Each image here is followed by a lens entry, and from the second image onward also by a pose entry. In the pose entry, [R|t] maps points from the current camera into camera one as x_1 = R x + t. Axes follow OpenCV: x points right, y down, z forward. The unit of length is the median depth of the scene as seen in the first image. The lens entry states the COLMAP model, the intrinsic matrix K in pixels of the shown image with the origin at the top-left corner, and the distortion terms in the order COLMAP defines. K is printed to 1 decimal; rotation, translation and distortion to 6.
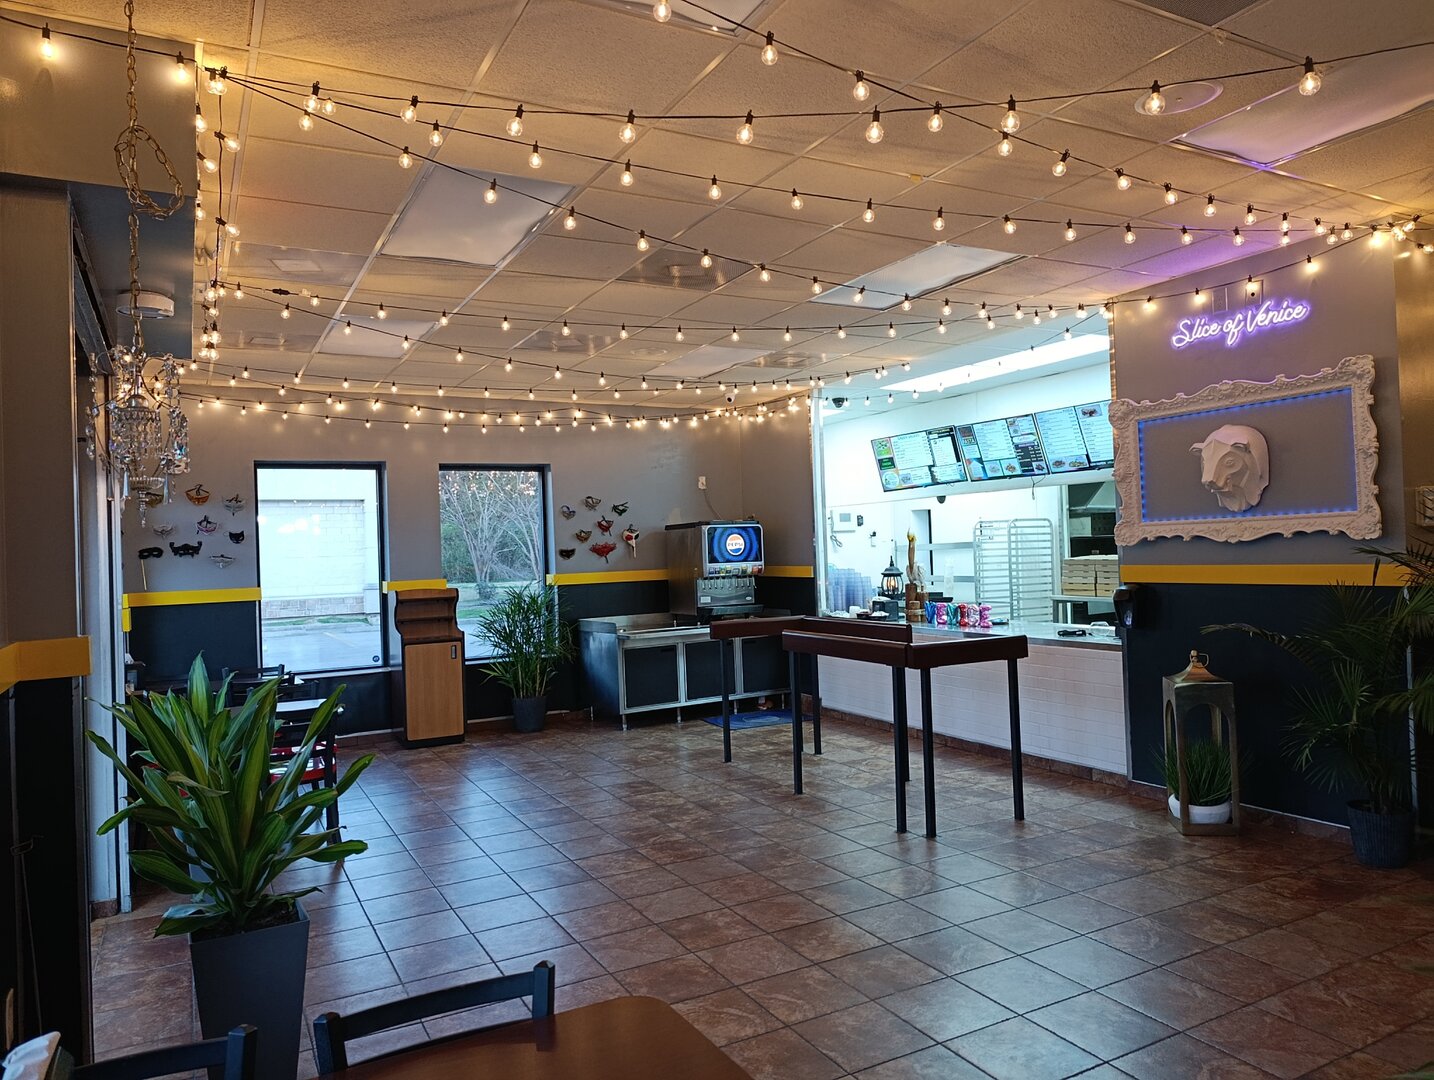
lens RADIAL K [[978.6, 0, 699.1], [0, 978.6, 541.0], [0, 0, 1]] dist [0.000277, -0.003586]
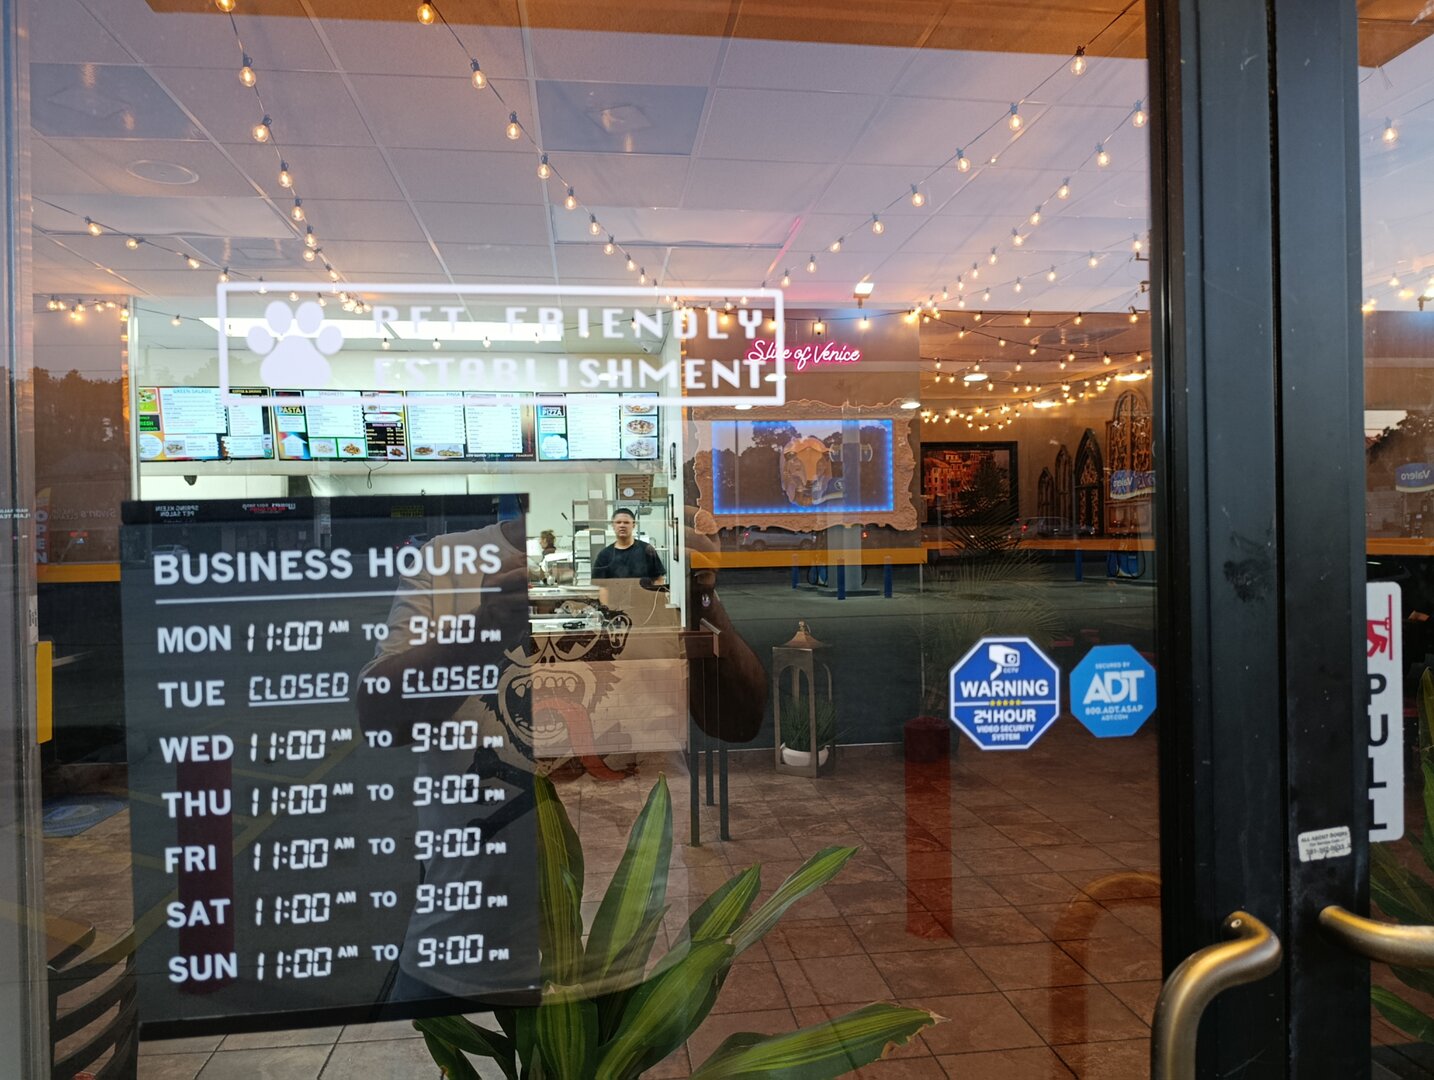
lens RADIAL K [[985.2, 0, 718.8], [0, 985.2, 544.7], [0, 0, 1]] dist [0.047702, -0.068257]
pose [[0.345457, 0.021400, 0.938191, -0.612336], [-0.004041, 0.999765, -0.021316, 0.041619], [-0.938426, 0.003572, 0.345462, 0.643318]]
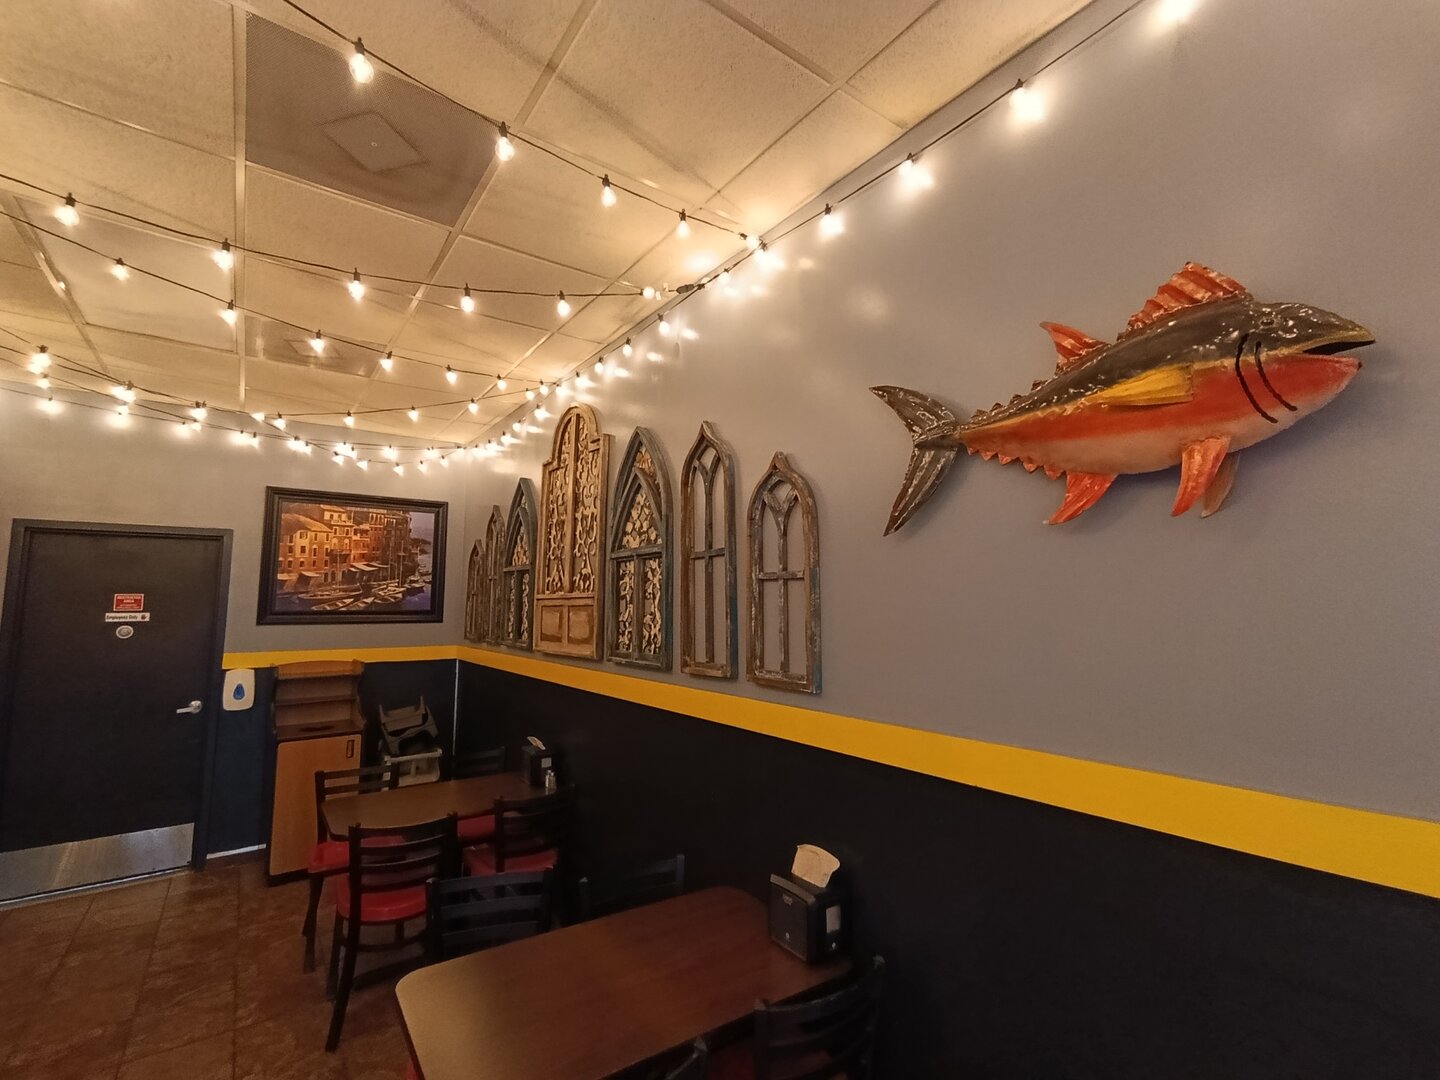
lens RADIAL K [[648.7, 0, 709.5], [0, 648.7, 534.3], [0, 0, 1]] dist [-0.012237, 0.012172]
pose [[-0.141809, 0.141245, 0.979765, 0.568434], [-0.007130, 0.989596, -0.143694, -0.041894], [-0.989868, -0.027363, -0.139327, 0.522961]]
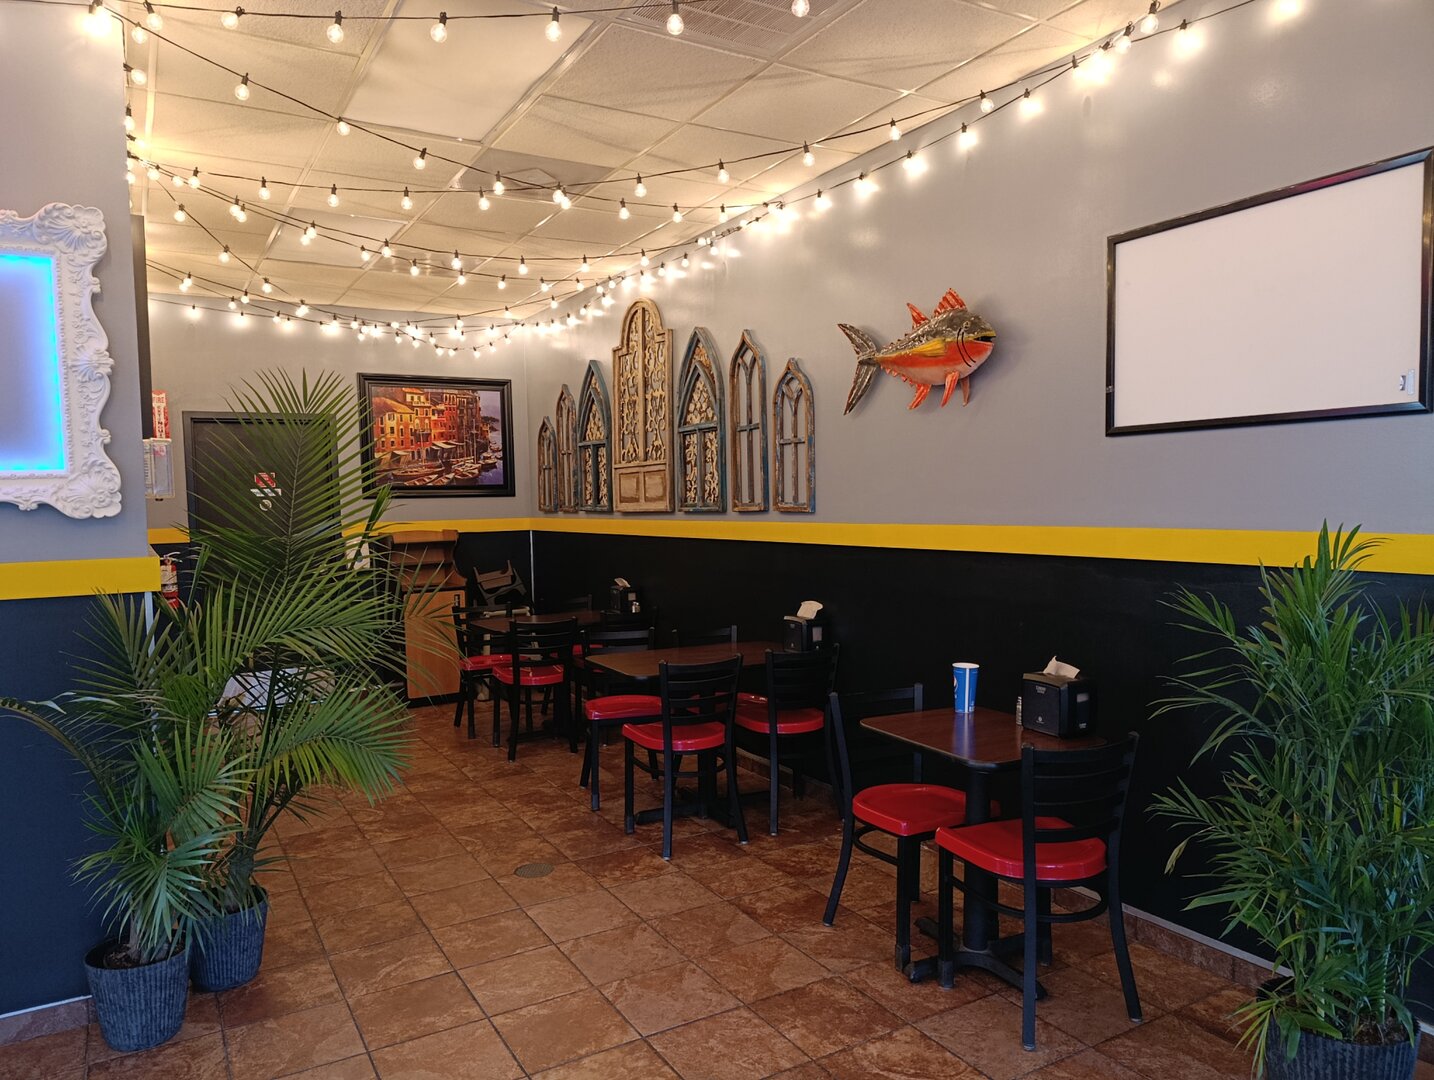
lens RADIAL K [[984.2, 0, 701.5], [0, 984.2, 556.3], [0, 0, 1]] dist [0.061328, -0.067727]
pose [[-0.039419, -0.024528, 0.998922, 0.045398], [0.010030, 0.999639, 0.024941, 0.008690], [-0.999172, 0.011003, -0.039159, 0.546886]]
